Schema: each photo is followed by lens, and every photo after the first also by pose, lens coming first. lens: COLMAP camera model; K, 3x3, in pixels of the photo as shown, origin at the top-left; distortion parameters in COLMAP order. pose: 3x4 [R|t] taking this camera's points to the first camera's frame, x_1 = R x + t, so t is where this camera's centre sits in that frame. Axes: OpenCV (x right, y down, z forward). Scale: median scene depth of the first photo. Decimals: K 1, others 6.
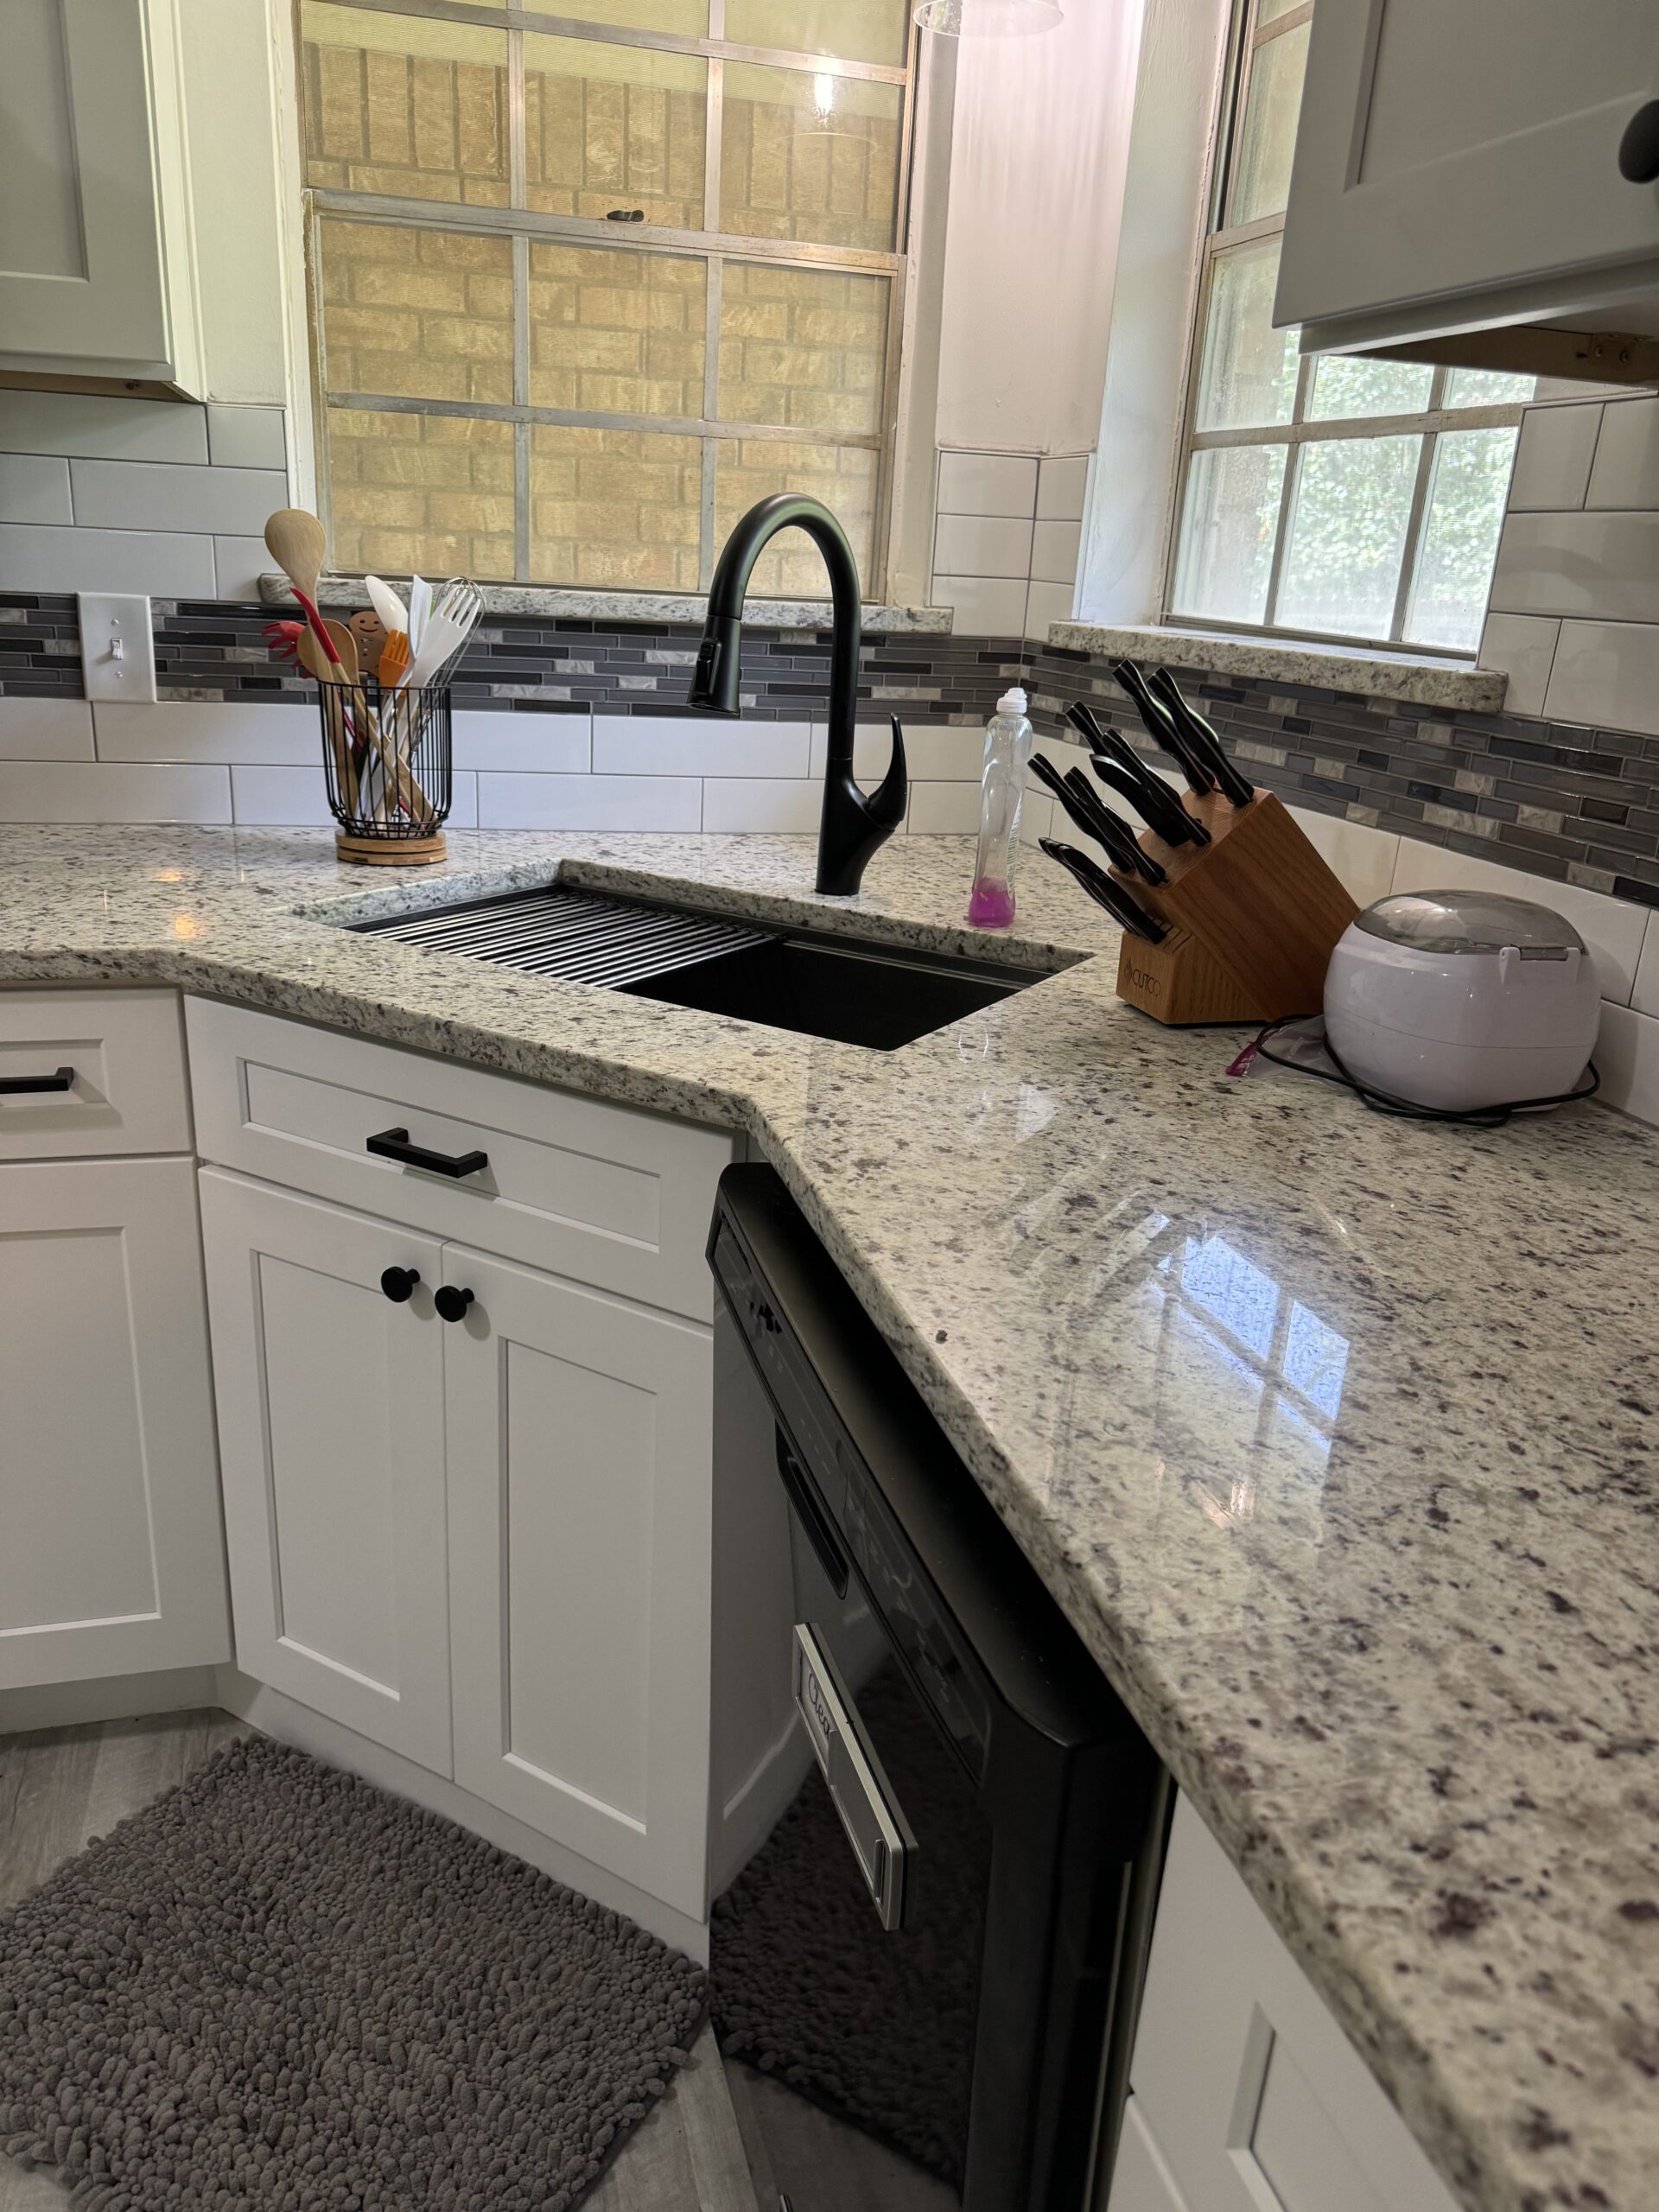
lens RADIAL K [[1566.1, 0, 820.3], [0, 1566.1, 1113.4], [0, 0, 1]] dist [0.097405, -0.183057]
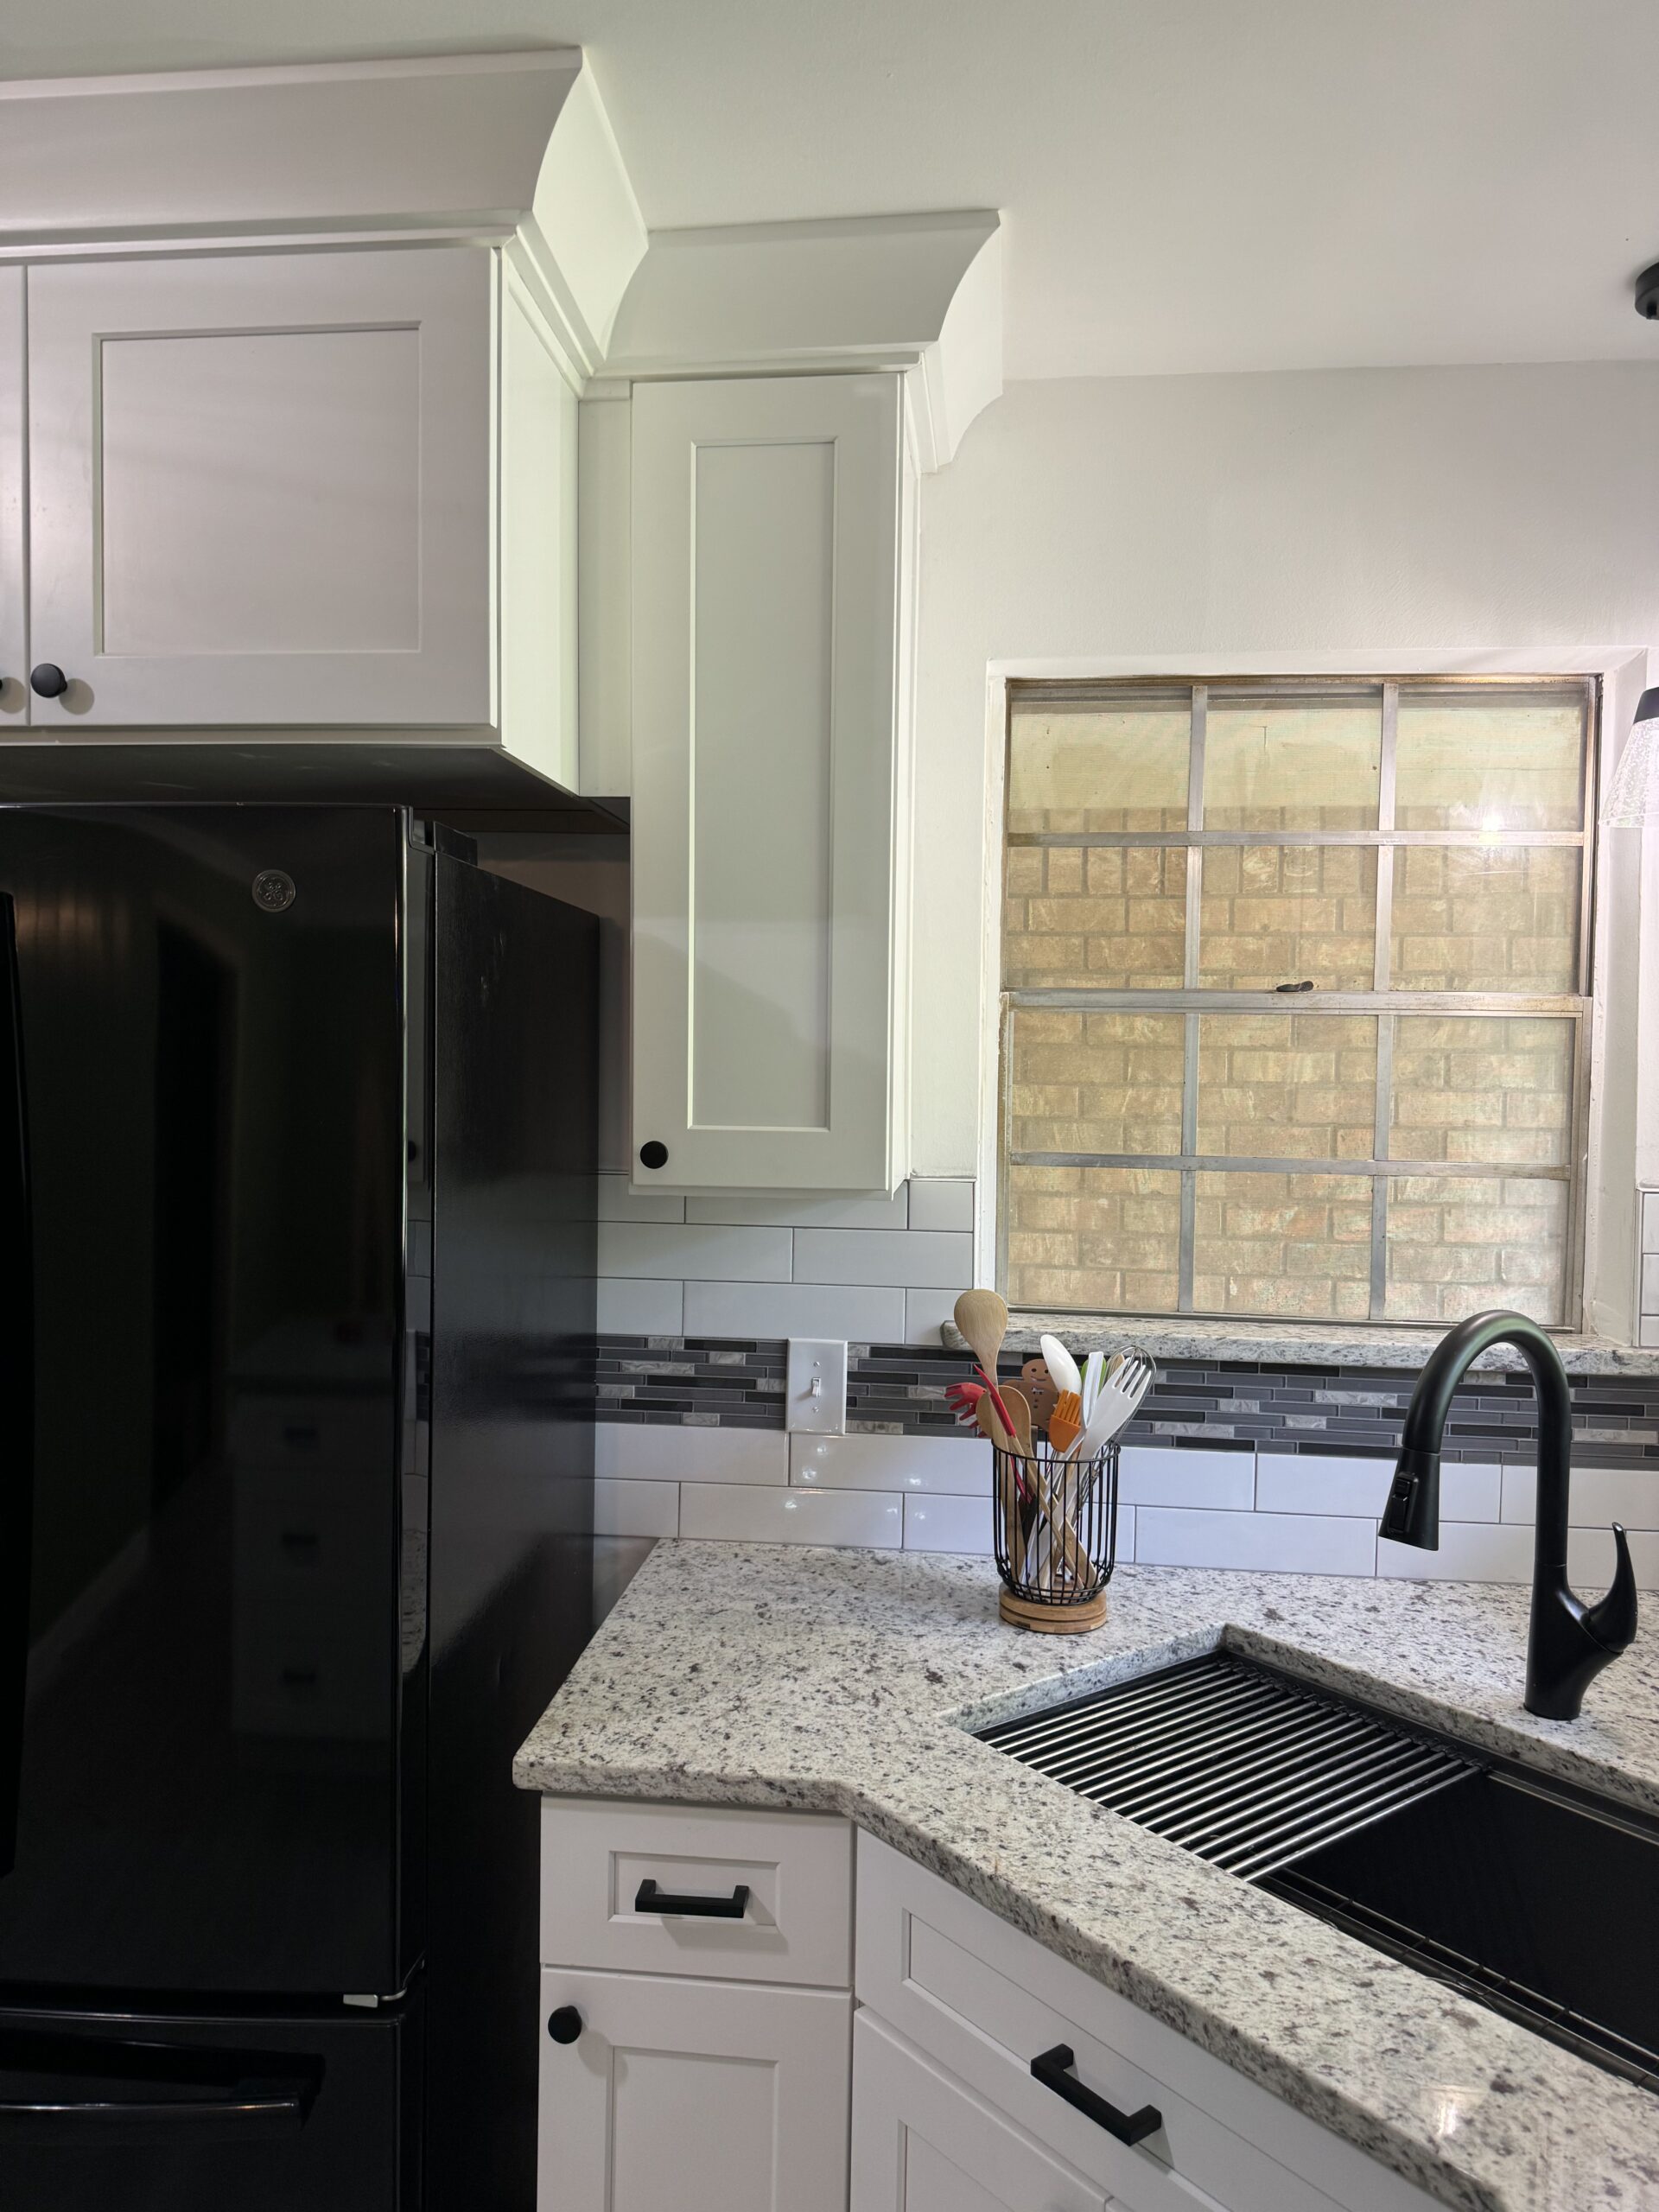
lens RADIAL K [[1562.3, 0, 819.3], [0, 1562.3, 1091.3], [0, 0, 1]] dist [0.122108, -0.222993]
pose [[0.928931, -0.025097, -0.369401, -0.033125], [-0.091454, 0.951233, -0.294606, -0.174009], [0.358780, 0.307452, 0.881334, -0.028487]]
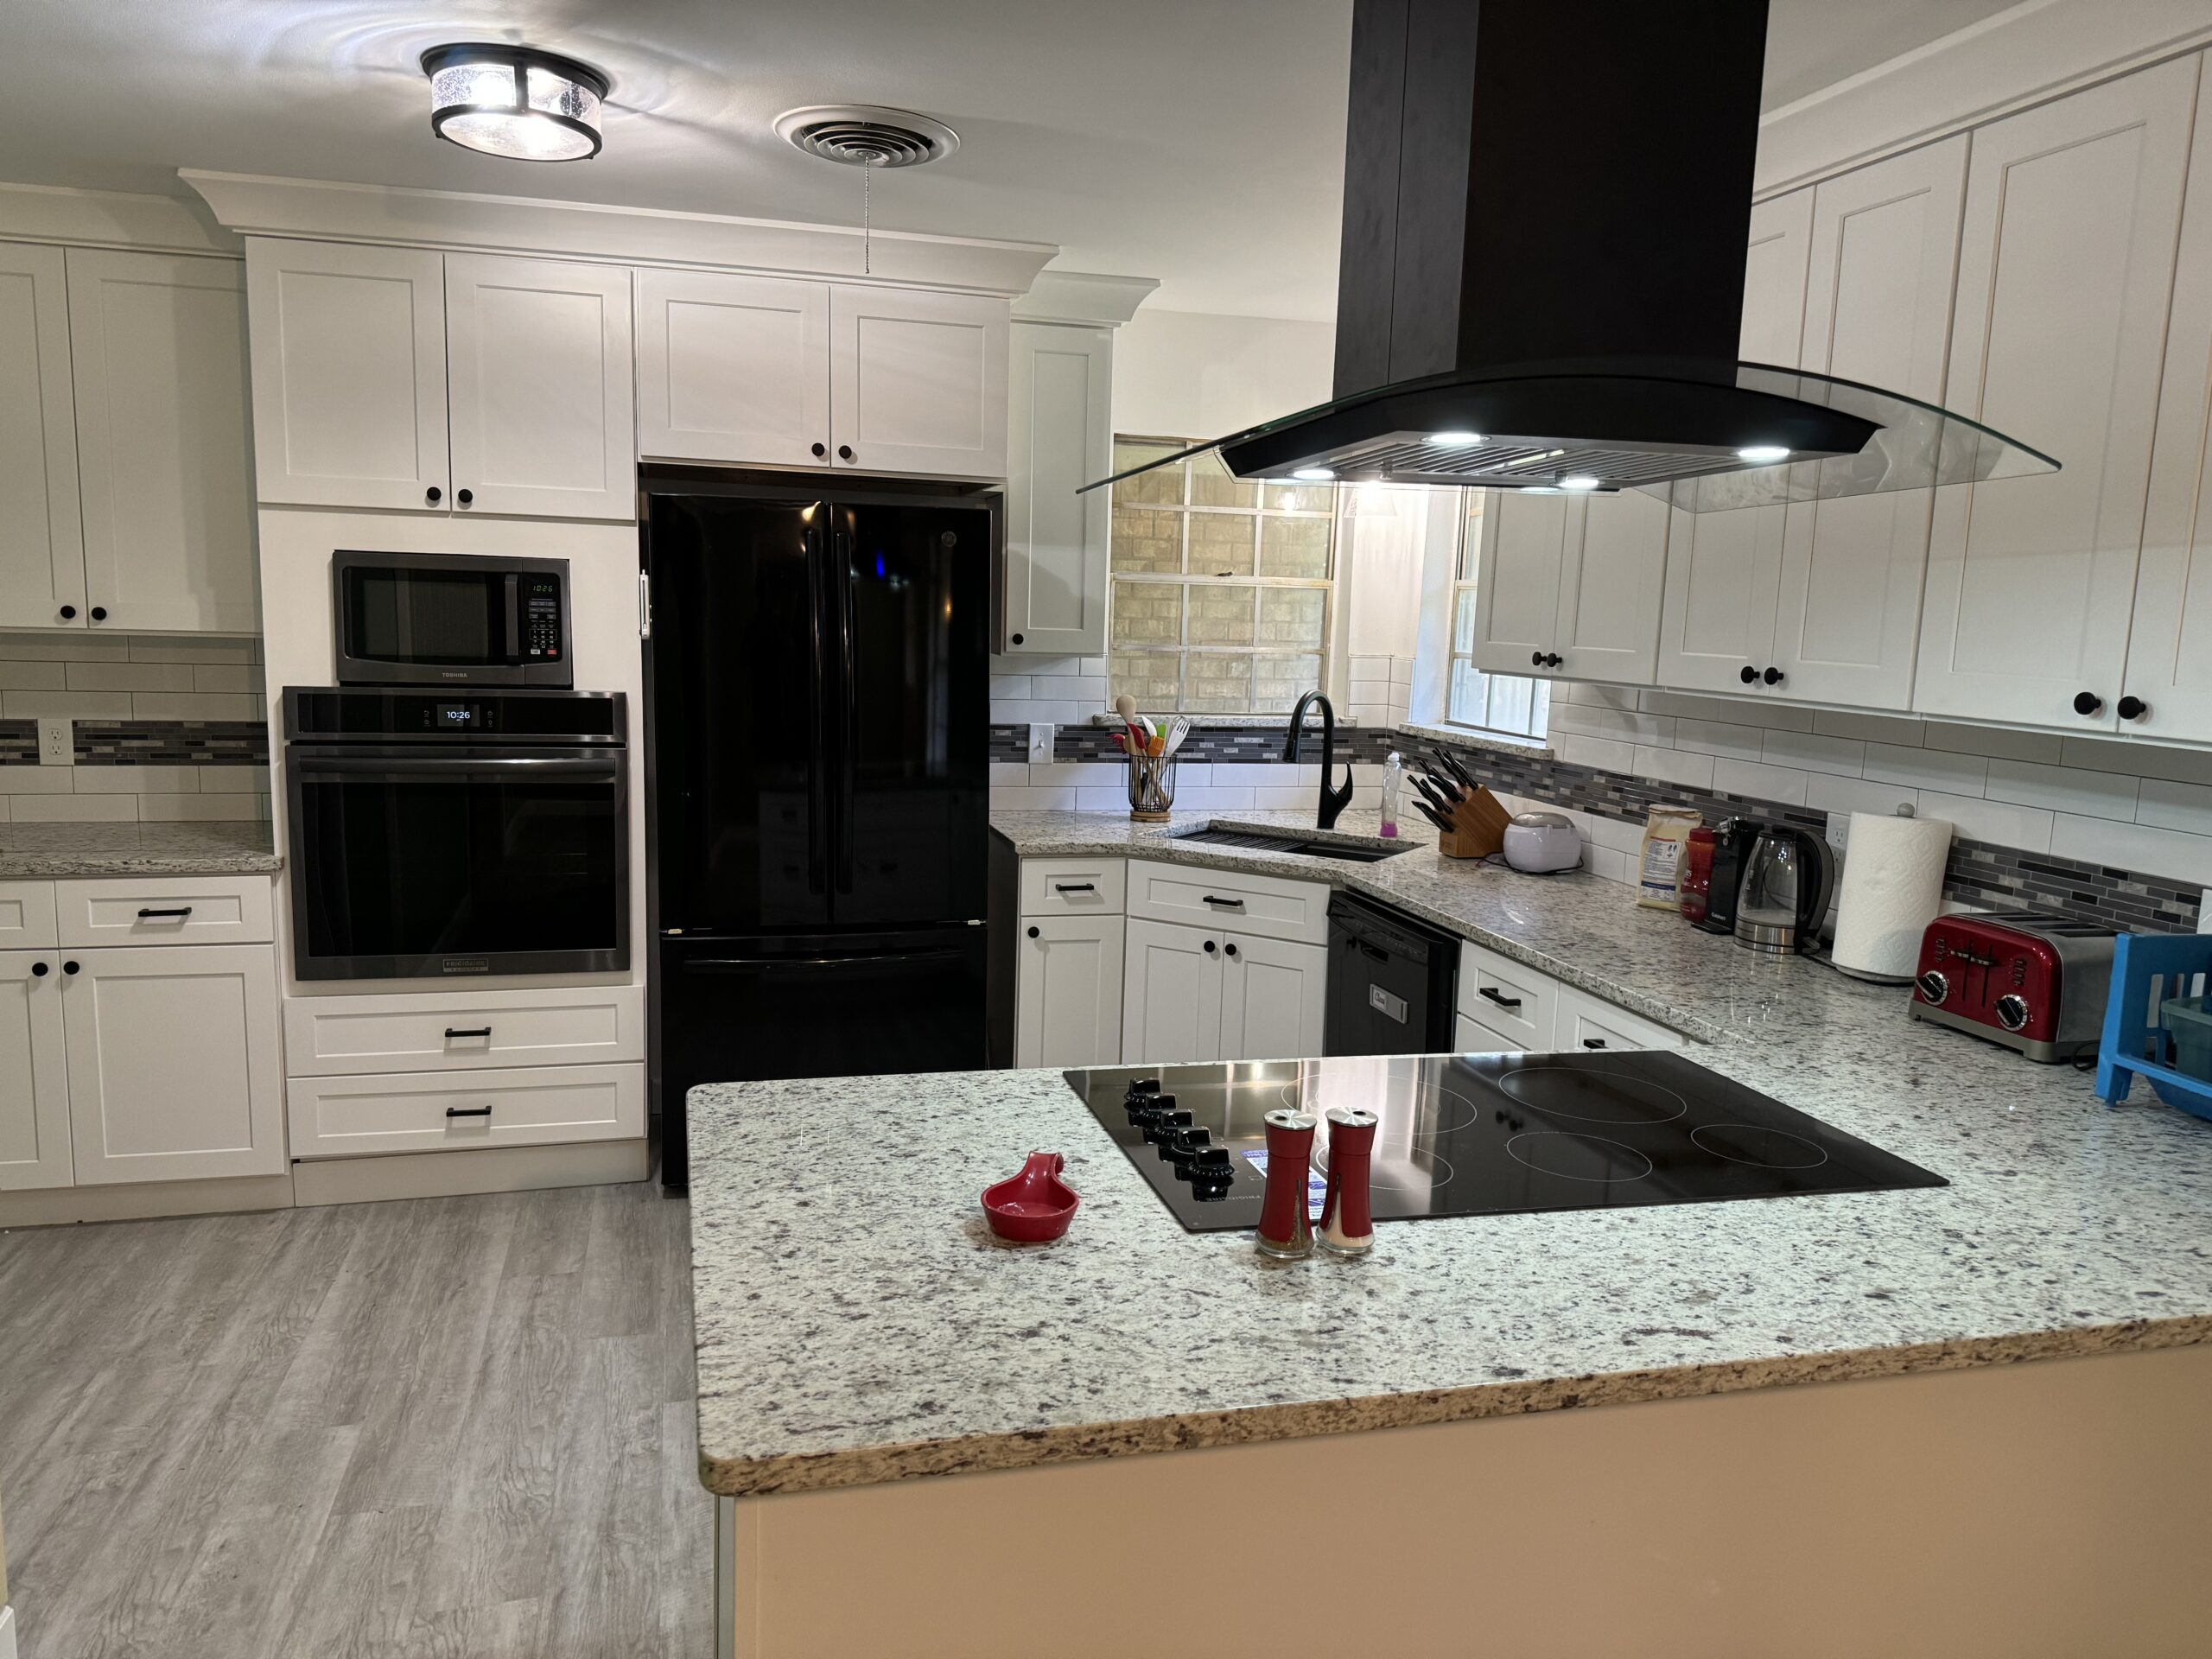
lens RADIAL K [[1554.5, 0, 1106.0], [0, 1554.5, 829.5], [0, 0, 1]] dist [0.171398, -0.312024]
pose [[0.999774, -0.019294, -0.008960, -0.330224], [0.017215, 0.981224, -0.192102, 0.350564], [0.012498, 0.191905, 0.981334, -1.535650]]
